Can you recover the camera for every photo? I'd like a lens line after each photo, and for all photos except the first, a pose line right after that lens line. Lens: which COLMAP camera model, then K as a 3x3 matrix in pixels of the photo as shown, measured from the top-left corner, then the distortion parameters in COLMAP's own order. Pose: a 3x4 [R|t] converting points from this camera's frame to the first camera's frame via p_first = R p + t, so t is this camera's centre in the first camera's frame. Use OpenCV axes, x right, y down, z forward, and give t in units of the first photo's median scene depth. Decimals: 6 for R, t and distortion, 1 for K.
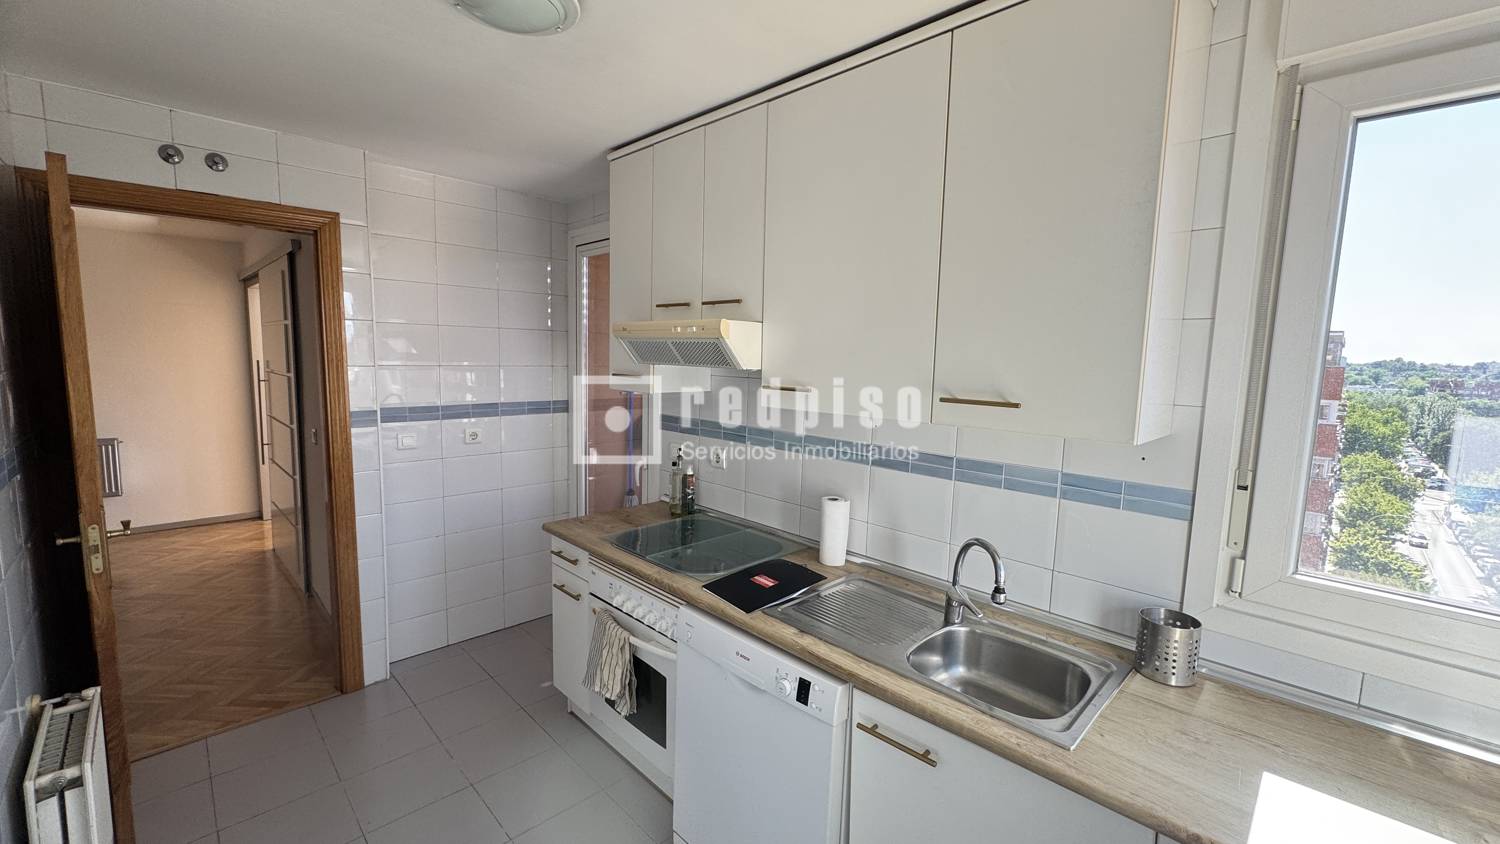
lens RADIAL K [[601.7, 0, 753.0], [0, 601.7, 422.5], [0, 0, 1]] dist [-0.000485, 0.000155]
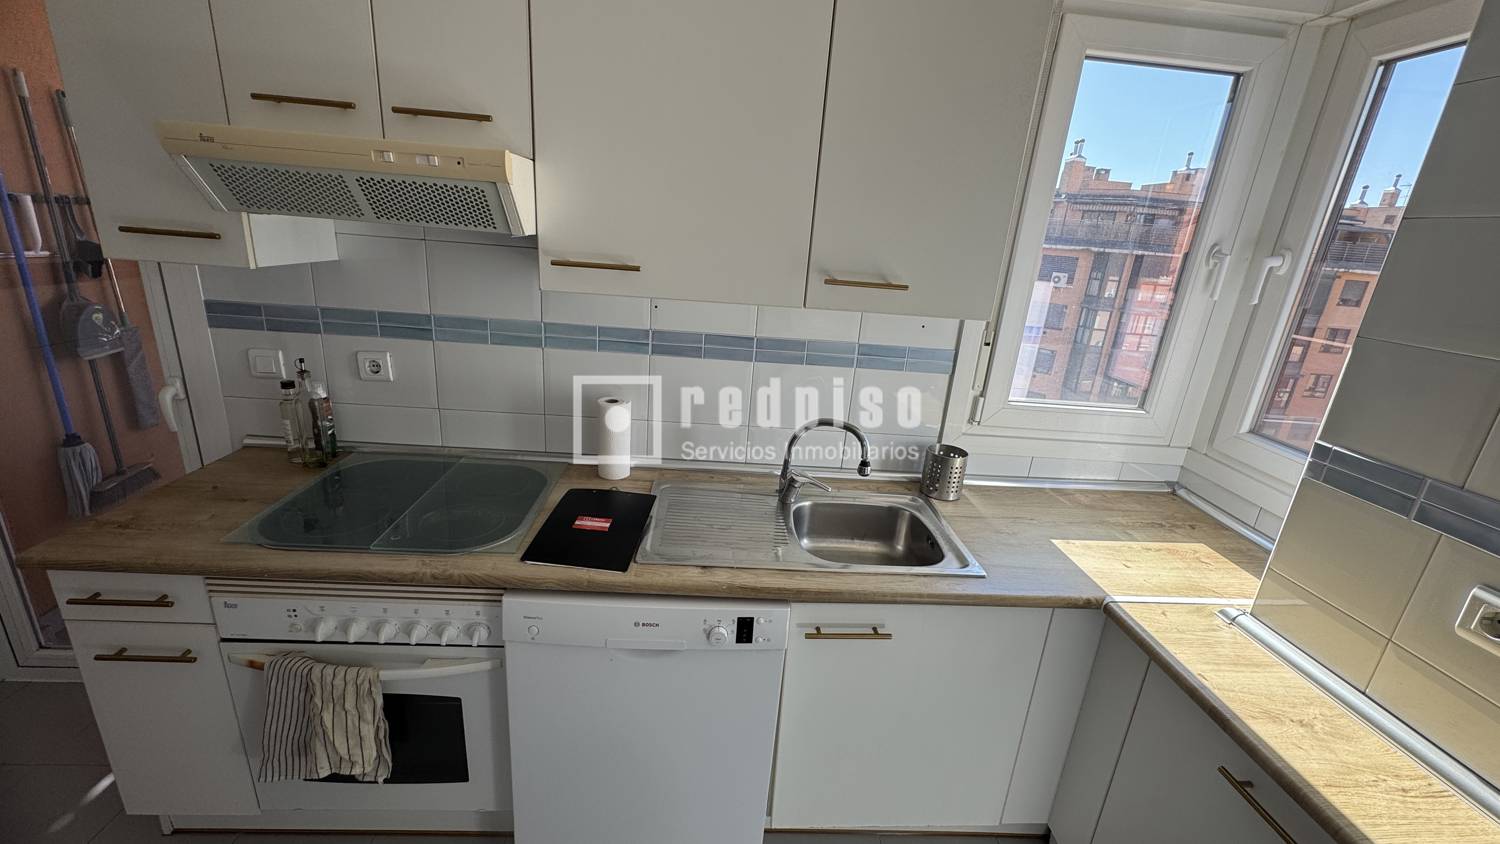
lens RADIAL K [[591.6, 0, 745.2], [0, 591.6, 420.6], [0, 0, 1]] dist [0.000052, -0.000058]
pose [[0.667069, -0.202623, 0.716912, -0.404015], [0.024590, 0.967767, 0.250643, -0.054204], [-0.744590, -0.149567, 0.650550, 0.417342]]
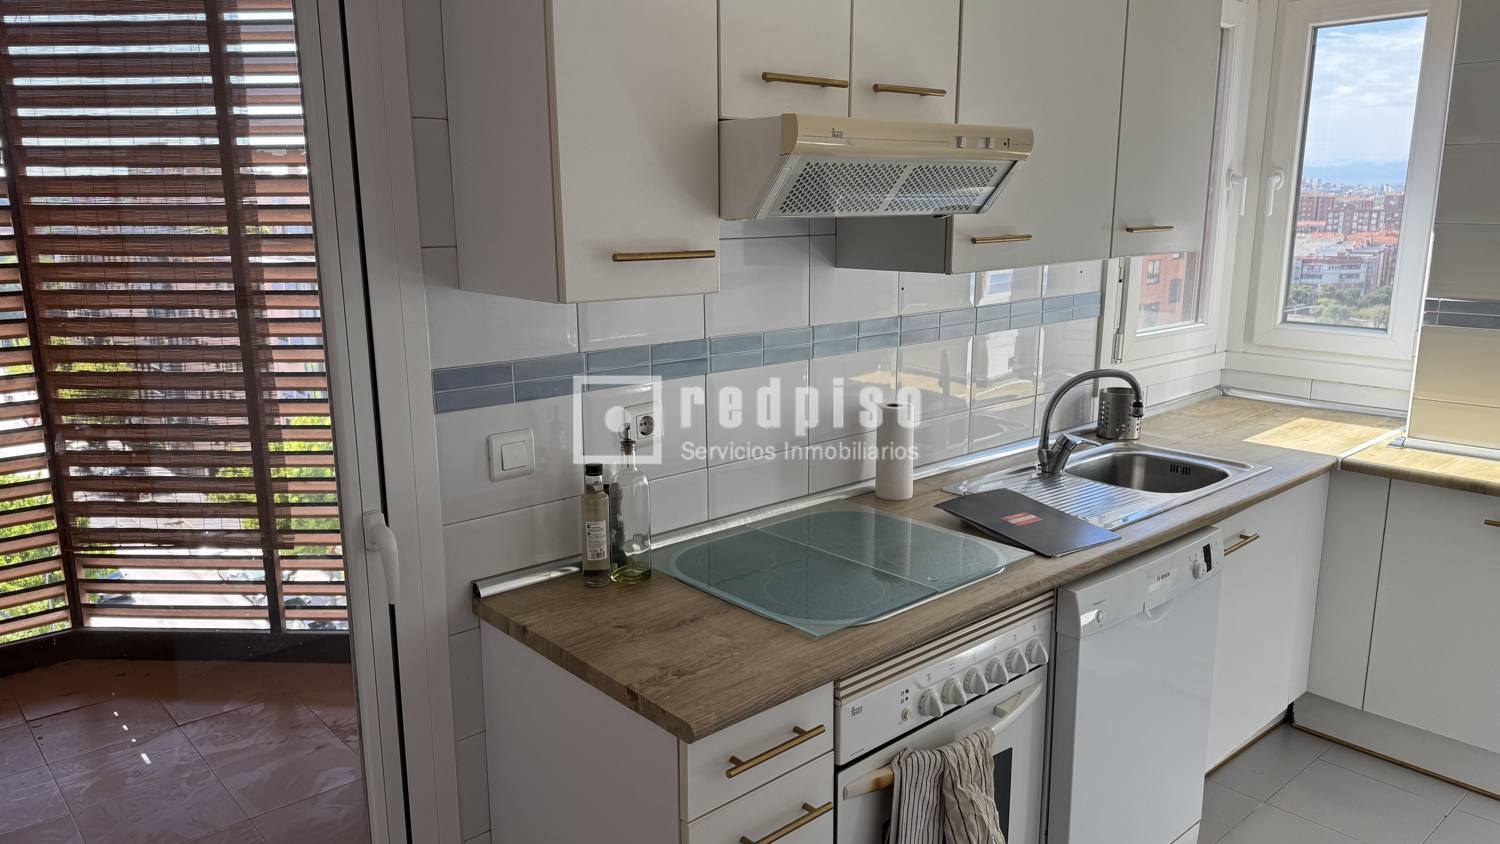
lens RADIAL K [[1044.2, 0, 757.8], [0, 1044.2, 430.9], [0, 0, 1]] dist [0.091603, -0.121152]
pose [[0.051039, -0.241403, 0.969082, -1.260074], [0.118779, 0.964926, 0.234112, -0.170998], [-0.991608, 0.103158, 0.077923, 1.311250]]
